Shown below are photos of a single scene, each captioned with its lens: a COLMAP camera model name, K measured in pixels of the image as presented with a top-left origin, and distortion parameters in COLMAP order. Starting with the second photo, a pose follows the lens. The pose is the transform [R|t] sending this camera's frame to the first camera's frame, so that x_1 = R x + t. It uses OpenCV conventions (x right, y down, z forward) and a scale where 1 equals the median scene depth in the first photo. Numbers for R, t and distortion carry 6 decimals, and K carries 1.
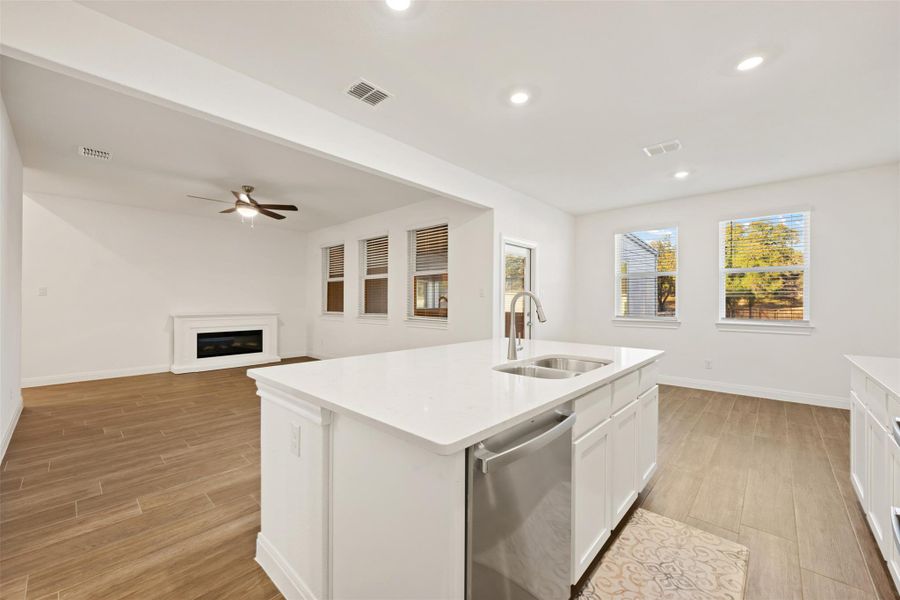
lens RADIAL K [[358.1, 0, 445.8], [0, 358.1, 302.9], [0, 0, 1]] dist [0.001936, 0.000147]
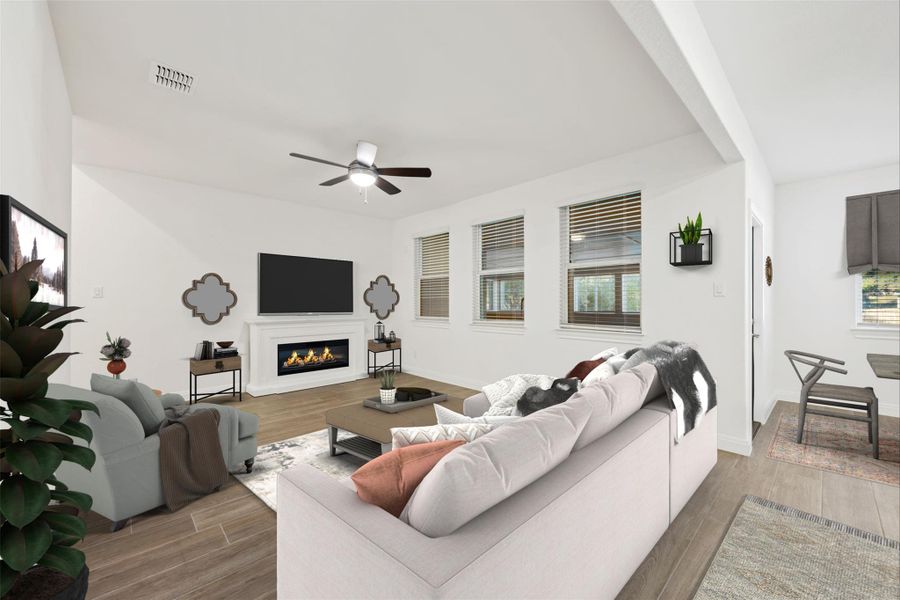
lens RADIAL K [[358.1, 0, 447.6], [0, 358.1, 304.1], [0, 0, 1]] dist [0.001936, 0.000147]
pose [[0.997462, -0.003718, -0.071107, -0.257210], [0.003658, 0.999993, -0.000979, -0.002934], [0.071110, 0.000716, 0.997468, 0.229488]]
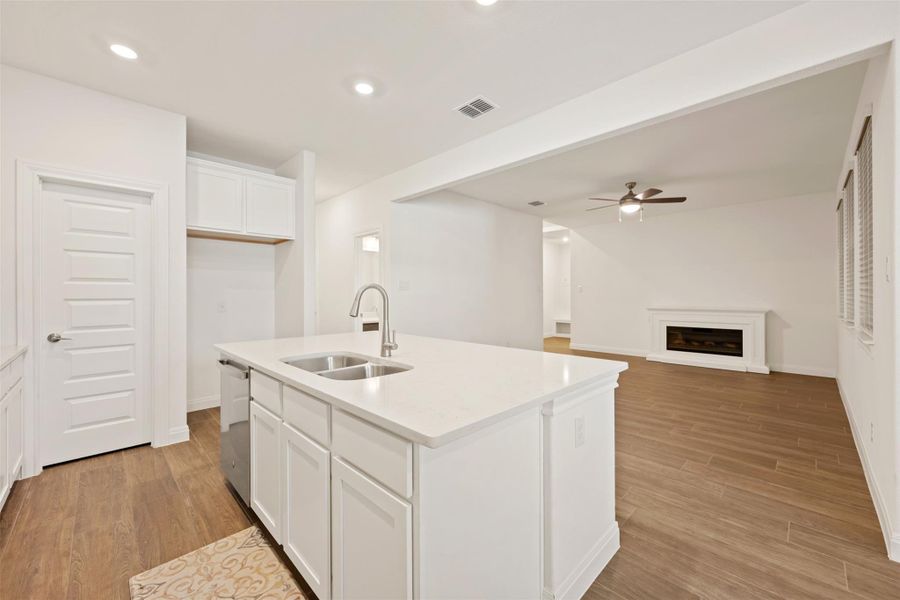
lens RADIAL K [[358.1, 0, 451.1], [0, 358.1, 296.0], [0, 0, 1]] dist [0.001936, 0.000147]
pose [[-0.045615, -0.002922, -0.998955, 0.379940], [-0.002395, 0.999993, -0.002816, 0.001198], [0.998956, 0.002264, -0.045622, 0.412485]]
